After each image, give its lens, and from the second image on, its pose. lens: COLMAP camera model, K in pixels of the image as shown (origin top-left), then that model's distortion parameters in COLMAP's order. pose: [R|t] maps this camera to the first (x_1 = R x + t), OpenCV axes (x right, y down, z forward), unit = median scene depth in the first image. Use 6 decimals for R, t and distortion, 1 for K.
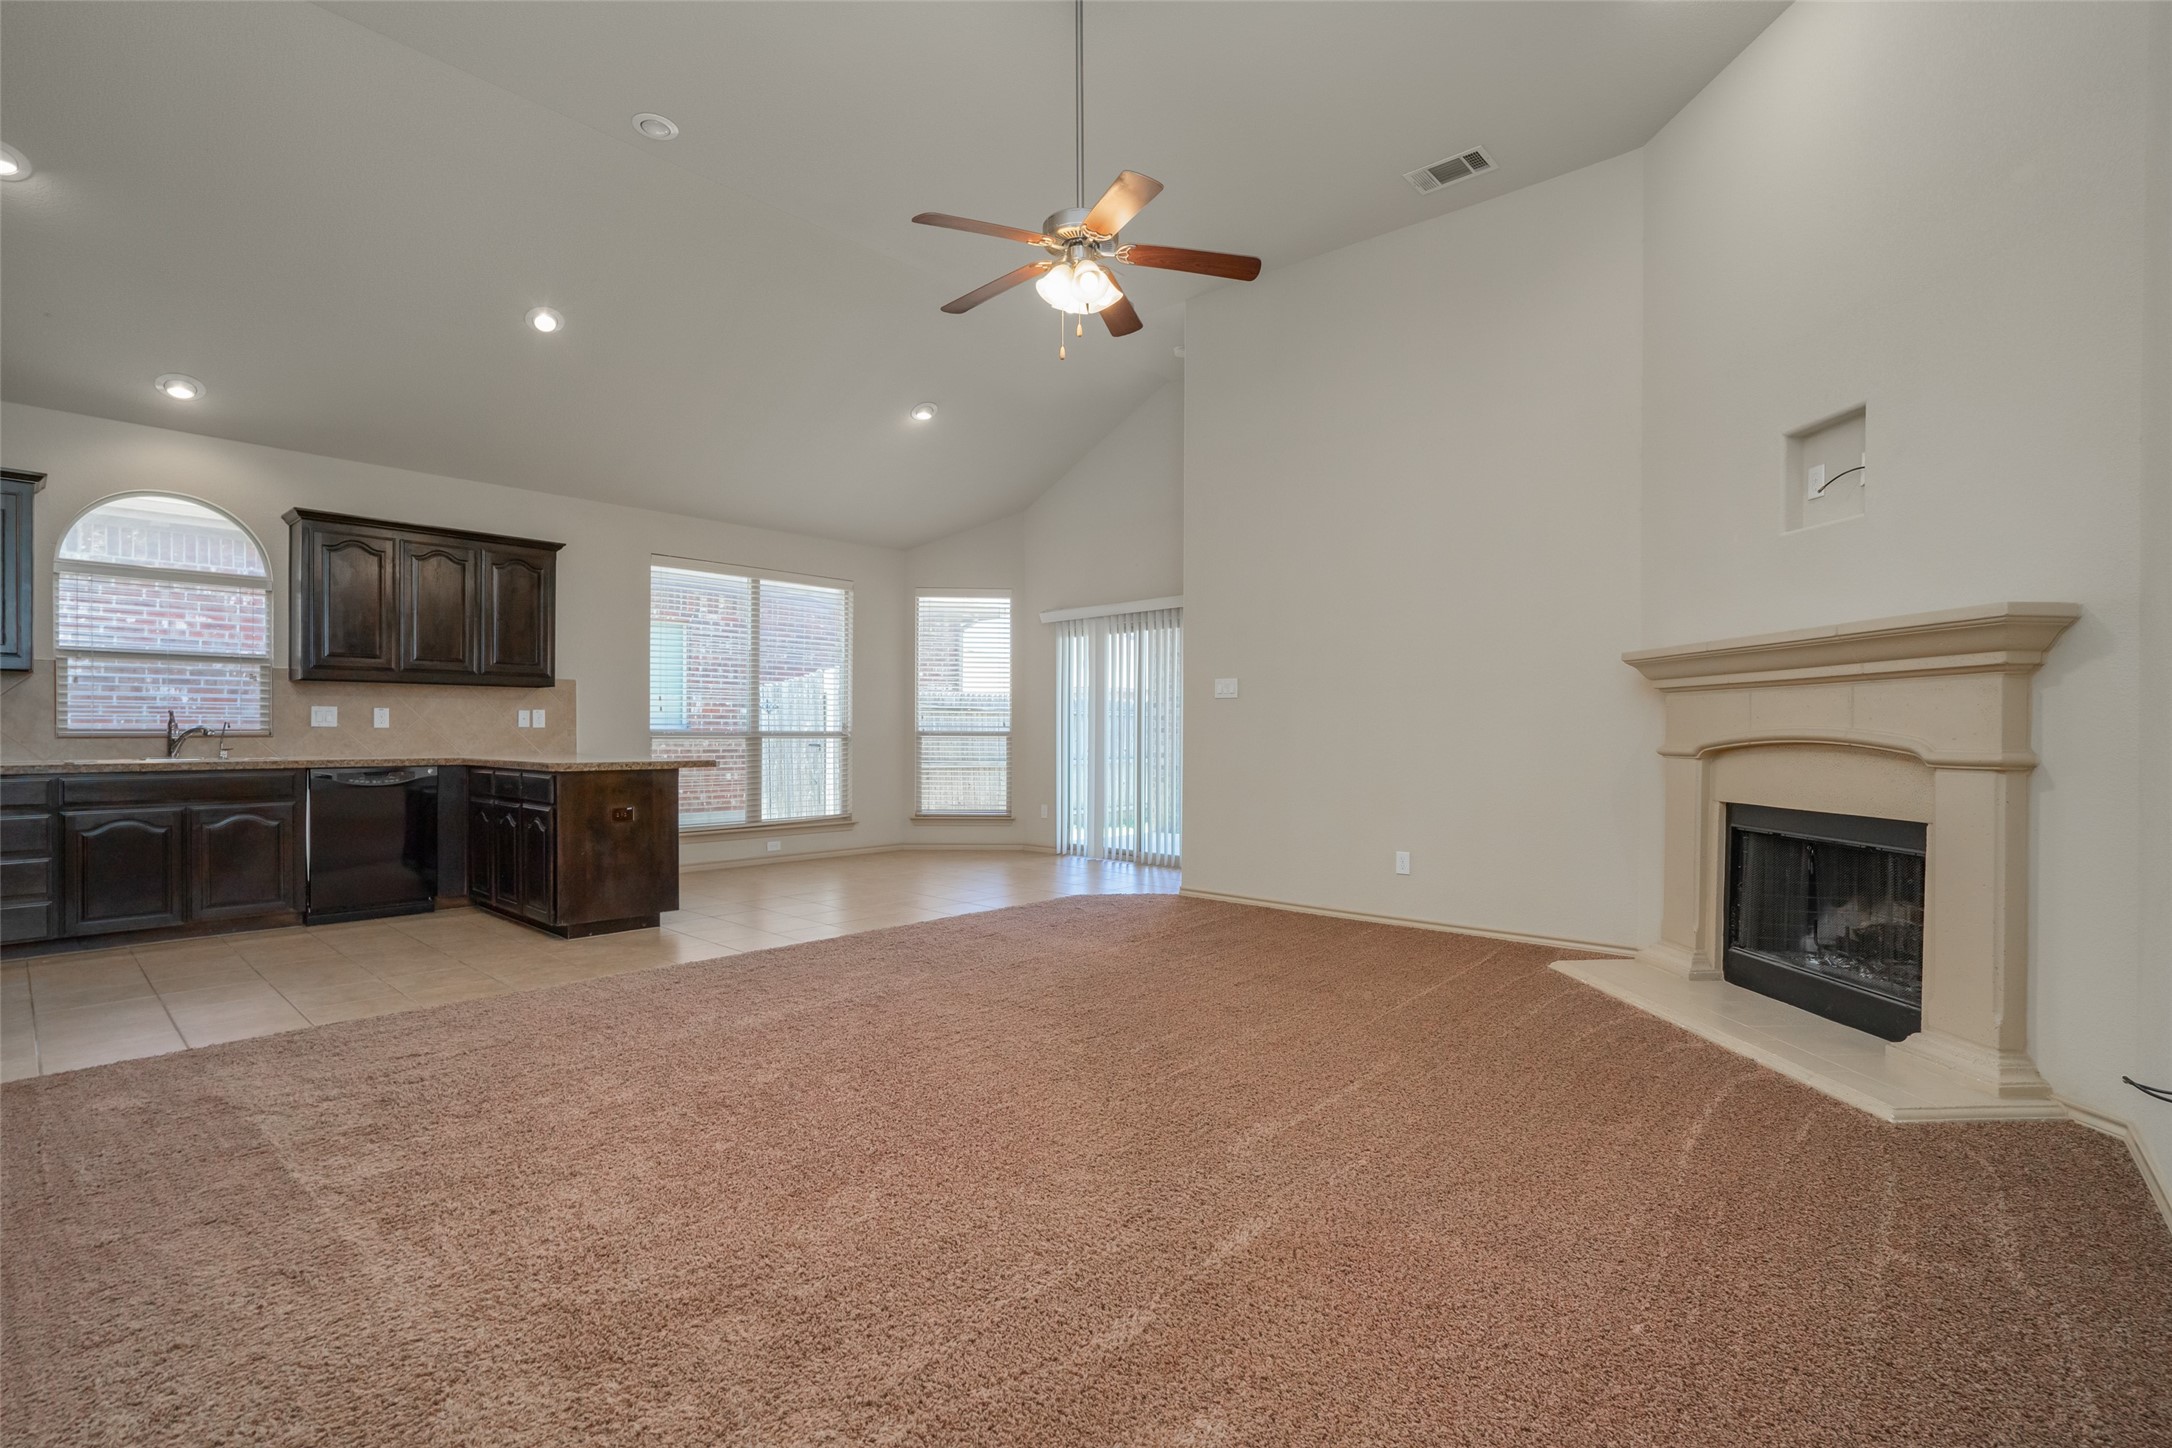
lens RADIAL K [[1016.7, 0, 1086.0], [0, 1016.7, 724.0], [0, 0, 1]] dist [-0.011455, 0.000304]
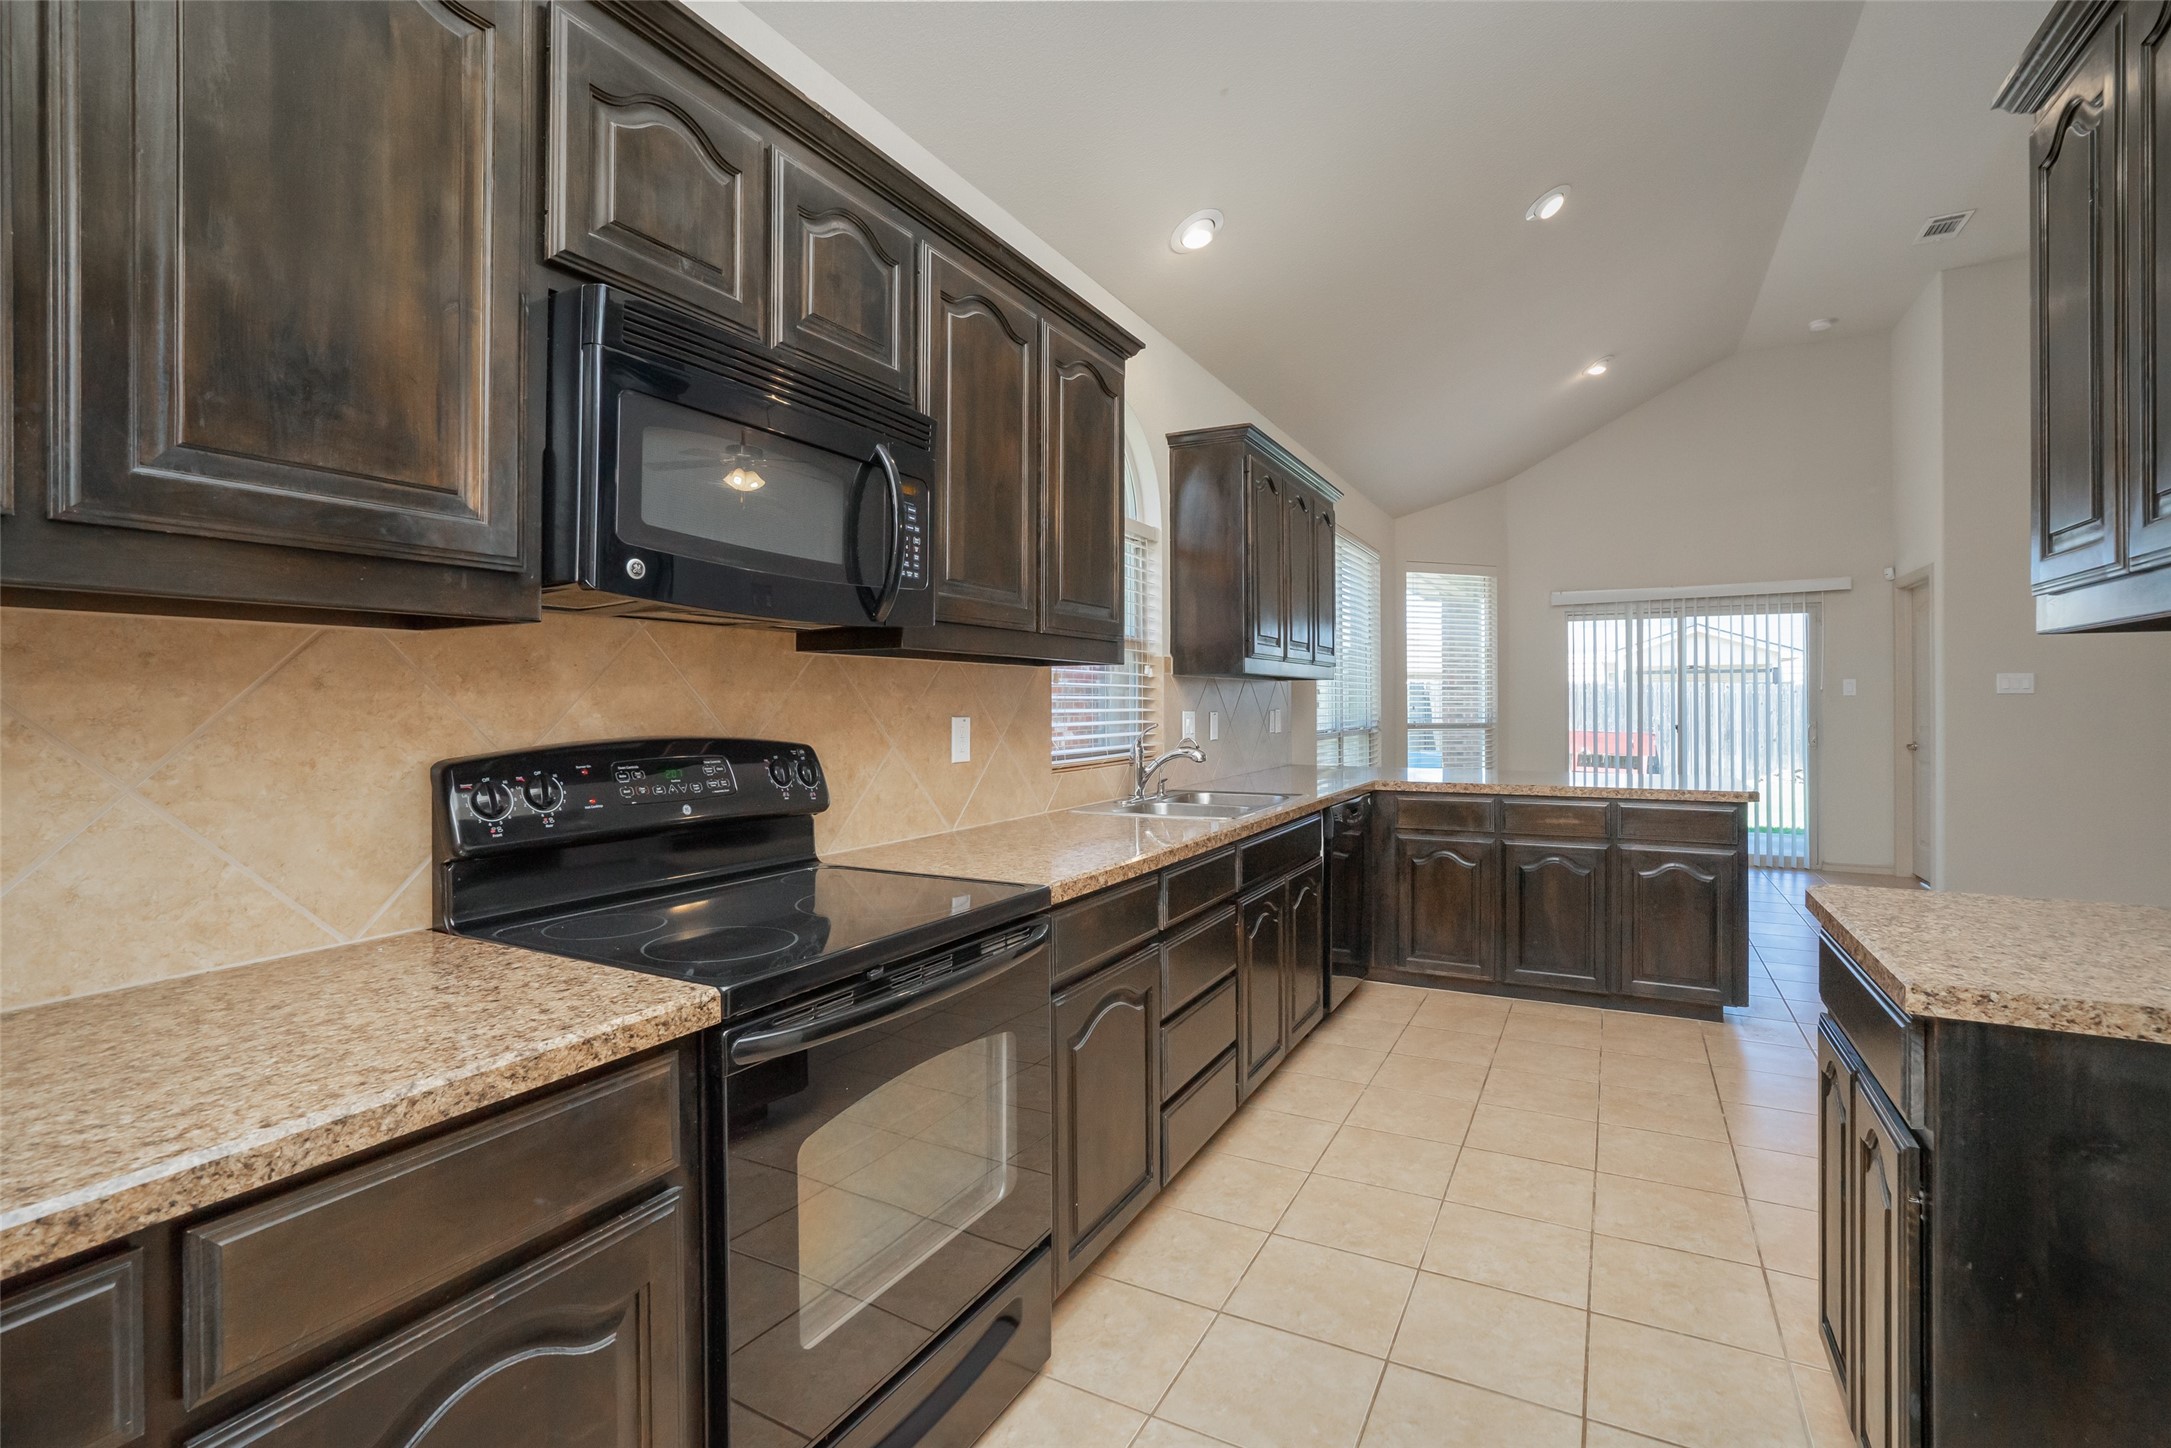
lens RADIAL K [[999.7, 0, 1088.9], [0, 999.7, 705.8], [0, 0, 1]] dist [-0.041250, 0.022872]
pose [[0.971742, -0.004967, 0.235992, -0.991845], [0.002795, 0.999951, 0.009538, -0.028106], [-0.236028, -0.008609, 0.971708, 0.342195]]
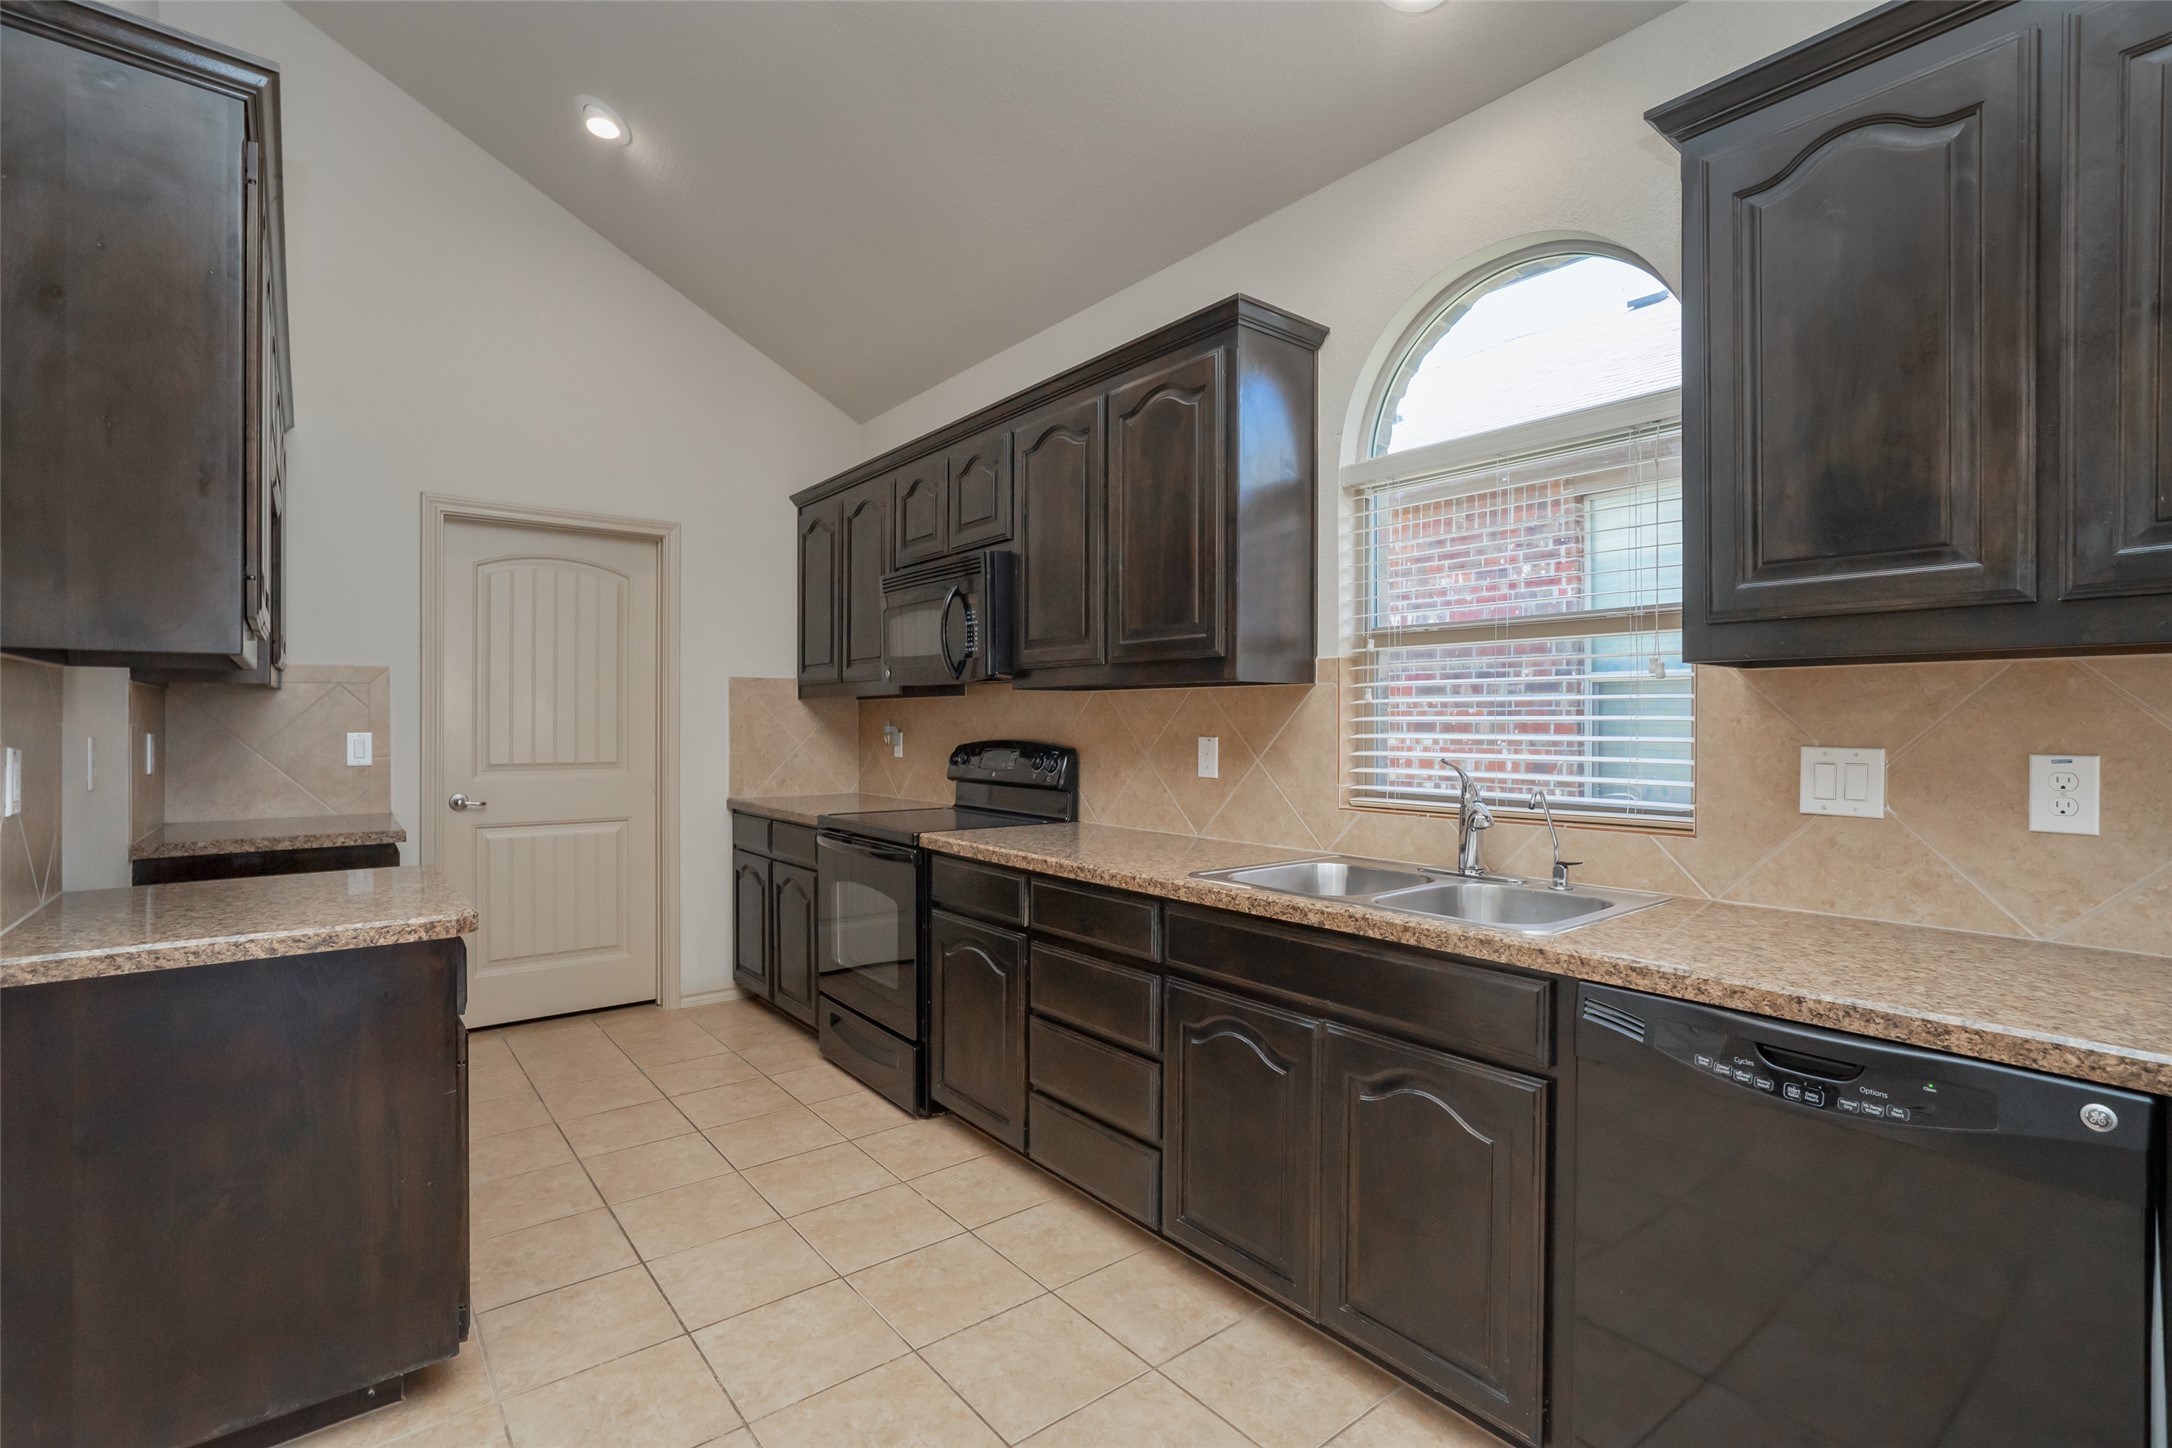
lens RADIAL K [[1016.7, 0, 1086.0], [0, 1016.7, 724.0], [0, 0, 1]] dist [-0.011455, 0.000304]
pose [[-0.170651, -0.000121, -0.985331, -0.419343], [0.002148, 0.999998, -0.000495, -0.025320], [0.985329, -0.002201, -0.170650, 0.828537]]
